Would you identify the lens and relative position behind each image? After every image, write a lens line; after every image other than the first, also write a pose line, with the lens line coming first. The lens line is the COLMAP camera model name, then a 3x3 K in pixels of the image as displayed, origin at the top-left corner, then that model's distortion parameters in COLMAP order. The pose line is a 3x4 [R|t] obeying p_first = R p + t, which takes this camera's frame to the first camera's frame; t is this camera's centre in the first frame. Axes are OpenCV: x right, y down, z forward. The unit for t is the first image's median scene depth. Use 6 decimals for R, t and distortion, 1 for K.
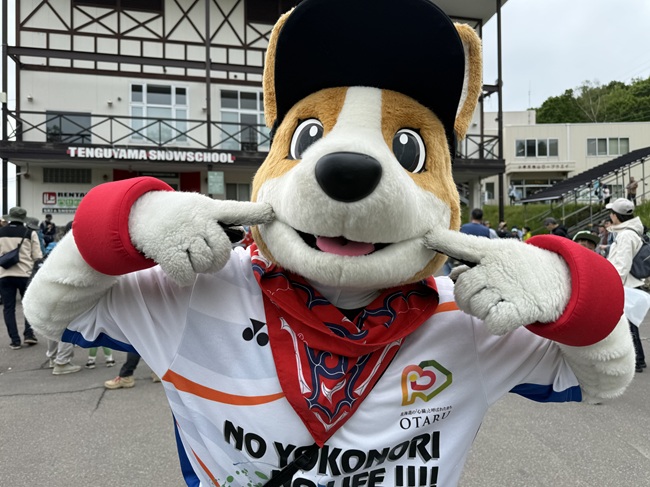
lens RADIAL K [[487.0, 0, 325.0], [0, 487.0, 243.5], [0, 0, 1]] dist [0.053065, -0.086075]
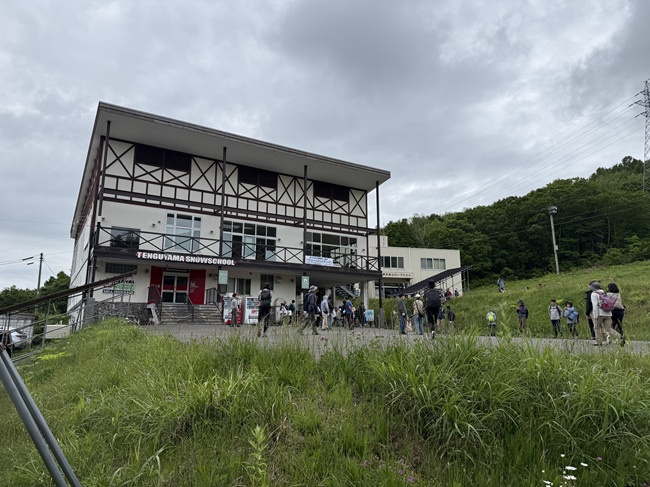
lens RADIAL K [[451.9, 0, 325.0], [0, 451.9, 243.5], [0, 0, 1]] dist [0.087690, -0.002370]
pose [[0.956997, 0.066915, 0.282274, -0.316082], [-0.008920, 0.979361, -0.201924, 0.065208], [-0.289960, 0.190723, 0.937842, -0.515941]]
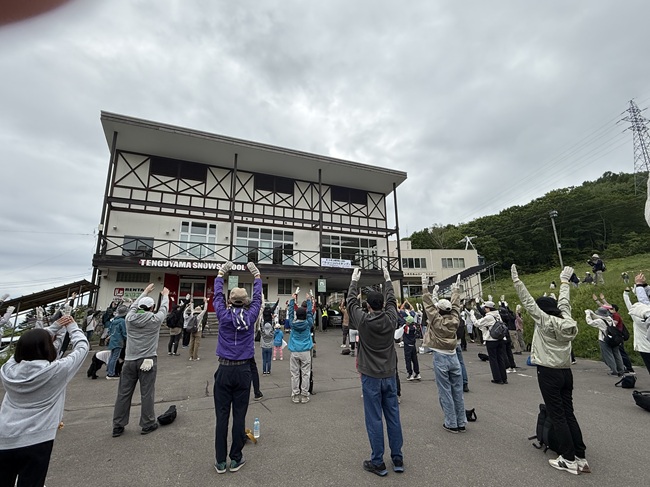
lens RADIAL K [[324.0, 0, 325.0], [0, 324.0, 243.5], [0, 0, 1]] dist [0.002693, 0.000708]
pose [[0.987857, 0.031234, 0.152194, -0.088517], [0.005063, 0.972592, -0.232465, -0.002301], [-0.155284, 0.230412, 0.960623, -0.084234]]
